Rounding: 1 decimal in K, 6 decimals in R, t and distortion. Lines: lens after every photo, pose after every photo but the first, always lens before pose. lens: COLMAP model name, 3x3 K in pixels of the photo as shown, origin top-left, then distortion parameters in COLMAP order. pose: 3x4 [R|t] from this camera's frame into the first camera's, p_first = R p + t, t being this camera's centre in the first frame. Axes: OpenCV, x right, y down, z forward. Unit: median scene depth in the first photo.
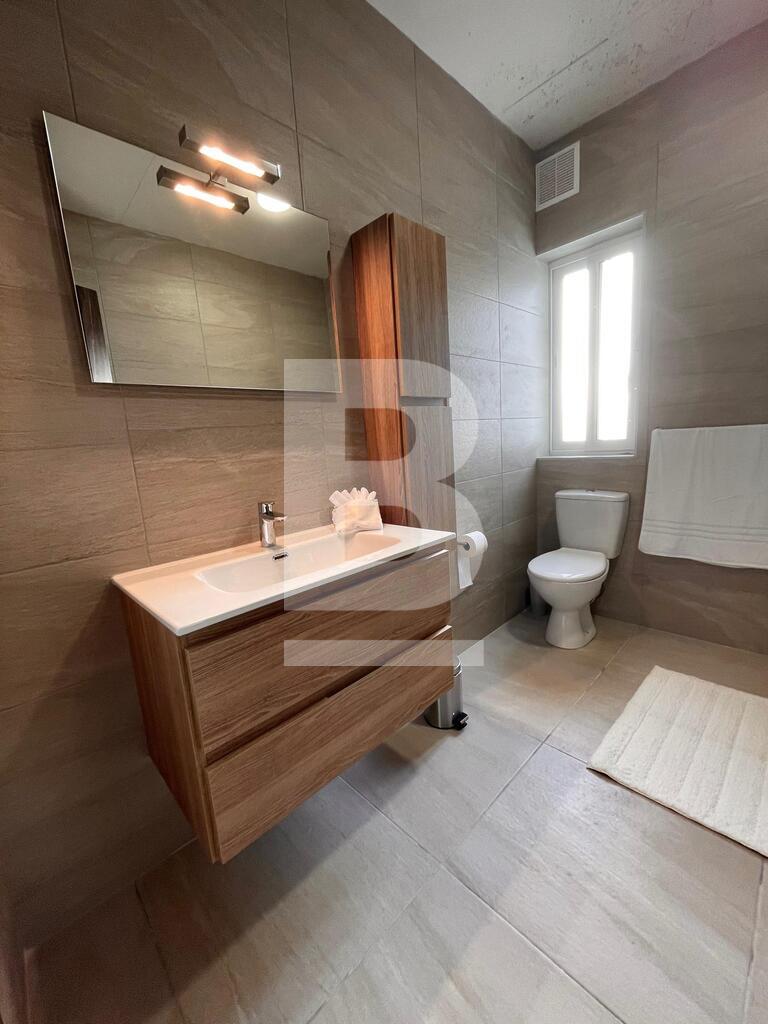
lens RADIAL K [[415.6, 0, 385.5], [0, 415.6, 513.3], [0, 0, 1]] dist [0.000390, 0.000307]
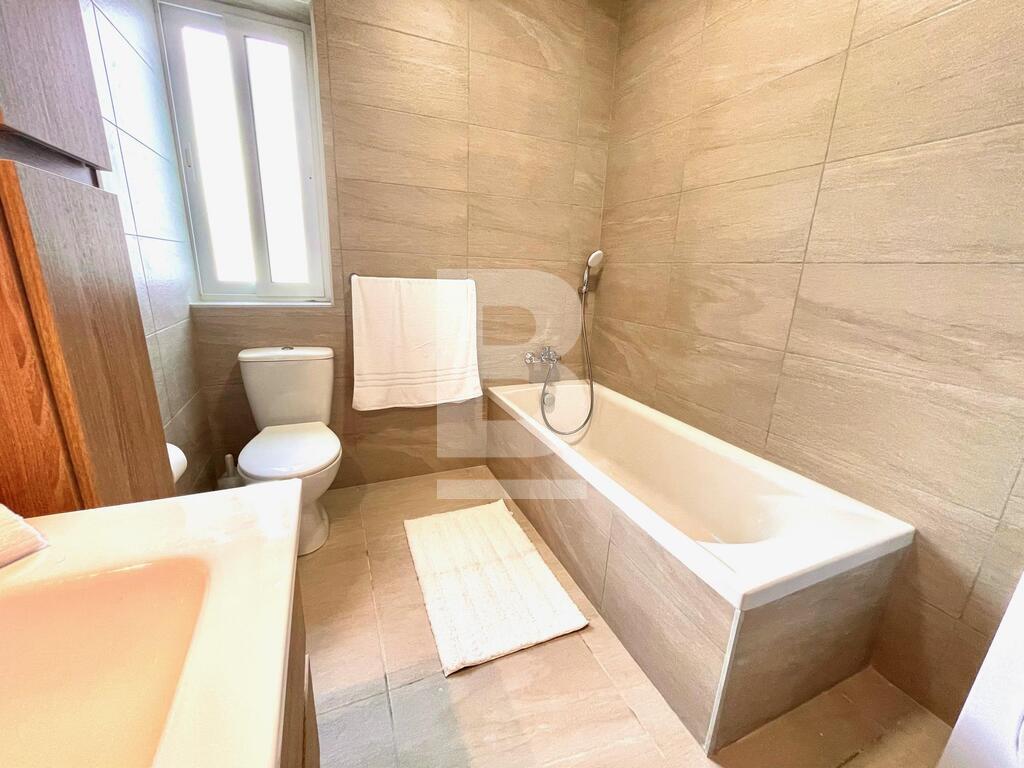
lens RADIAL K [[415.6, 0, 511.1], [0, 415.6, 381.9], [0, 0, 1]] dist [0.000390, 0.000307]
pose [[0.349171, -0.164241, 0.922553, -0.106459], [0.099330, 0.985460, 0.137846, -0.062582], [-0.931780, 0.043505, 0.360408, 0.348655]]
